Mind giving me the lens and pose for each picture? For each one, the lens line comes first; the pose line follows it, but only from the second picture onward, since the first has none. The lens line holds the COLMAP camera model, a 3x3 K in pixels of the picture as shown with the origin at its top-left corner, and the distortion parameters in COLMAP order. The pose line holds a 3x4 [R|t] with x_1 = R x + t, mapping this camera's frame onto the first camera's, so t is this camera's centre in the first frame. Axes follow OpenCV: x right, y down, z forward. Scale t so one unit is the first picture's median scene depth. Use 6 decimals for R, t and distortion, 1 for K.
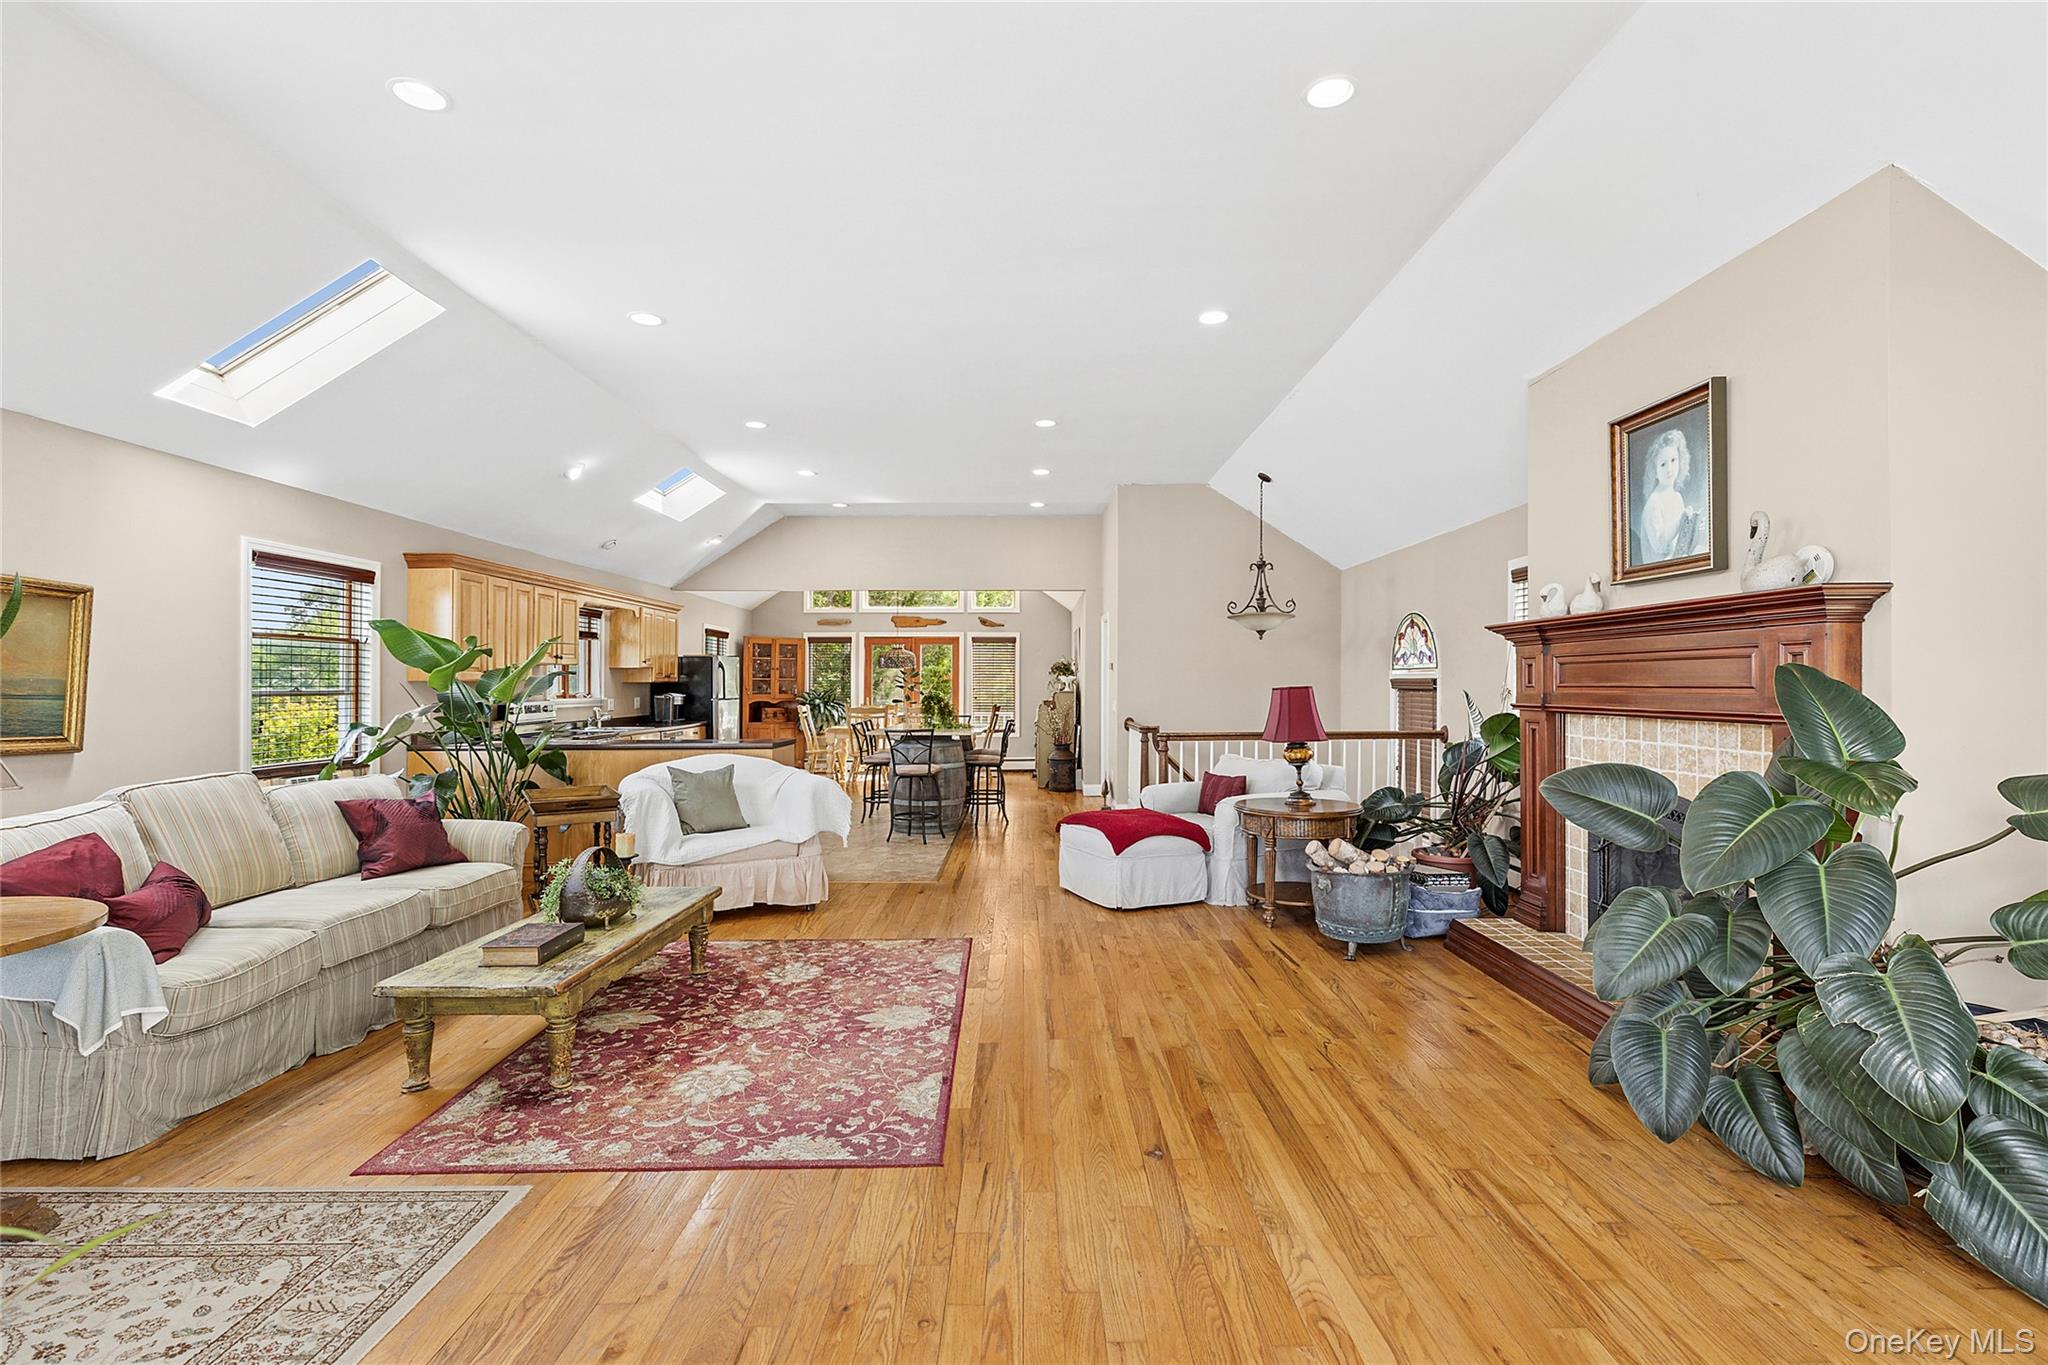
lens RADIAL K [[947.8, 0, 1028.1], [0, 947.8, 682.9], [0, 0, 1]] dist [-0.001540, -0.000027]
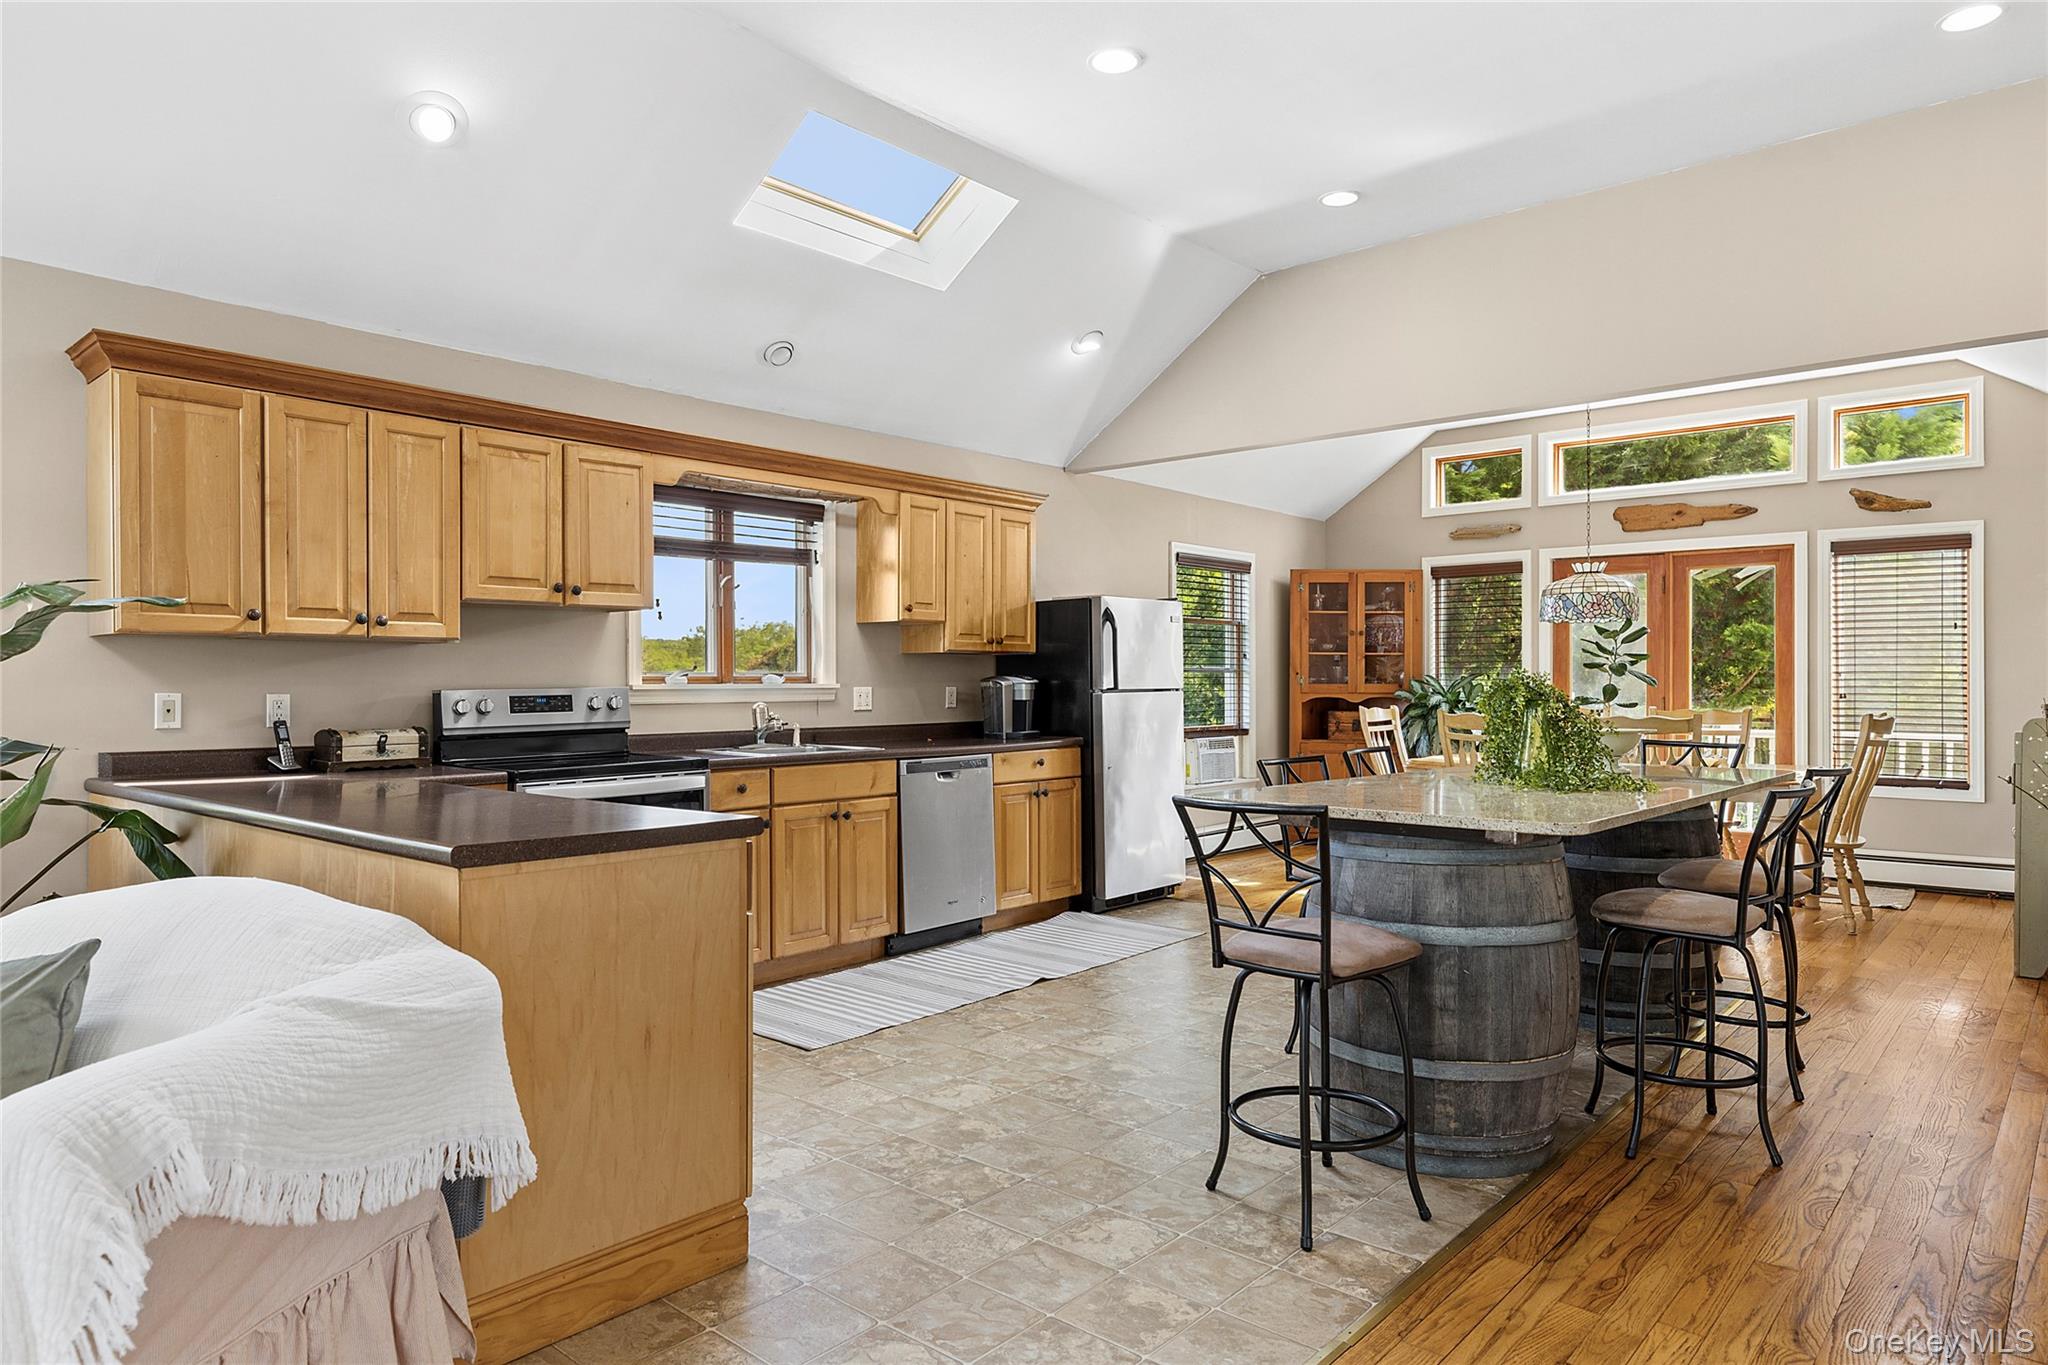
lens RADIAL K [[1251.5, 0, 1022.2], [0, 1251.5, 672.4], [0, 0, 1]] dist [0.000462, 0.000742]
pose [[0.748385, -0.001298, -0.663264, 0.043038], [-0.000983, 0.999995, -0.003067, 0.009957], [0.663264, 0.002948, 0.748379, 0.491712]]
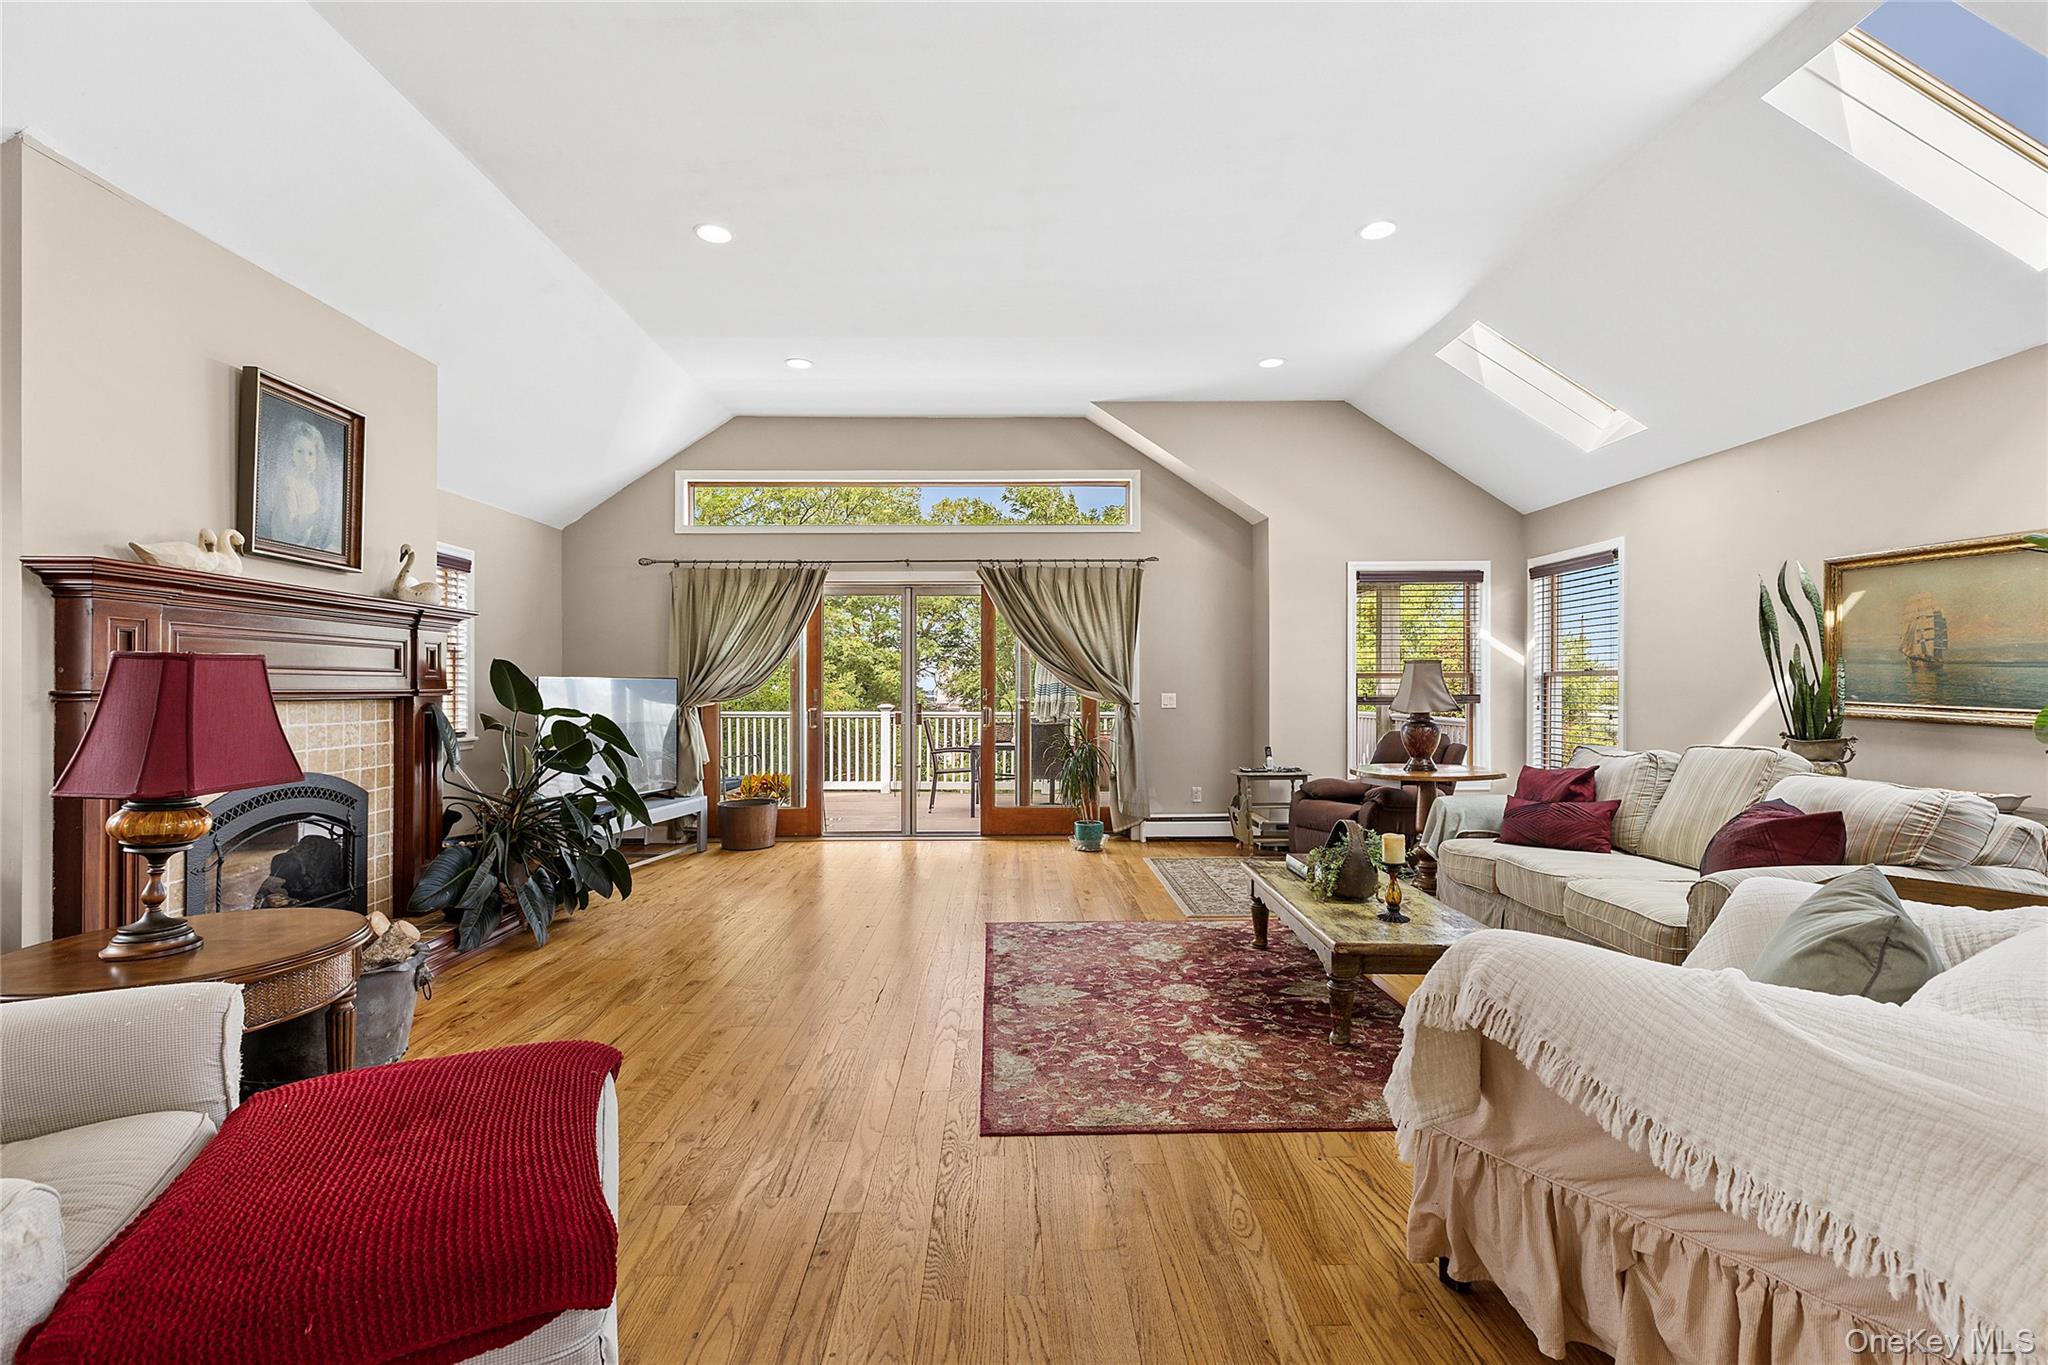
lens RADIAL K [[947.8, 0, 1019.9], [0, 947.8, 682.1], [0, 0, 1]] dist [-0.001540, -0.000027]
pose [[-0.999947, 0.007281, -0.007311, -0.101021], [0.007338, 0.999943, -0.007788, 0.029841], [0.007254, -0.007842, -0.999943, 1.966349]]
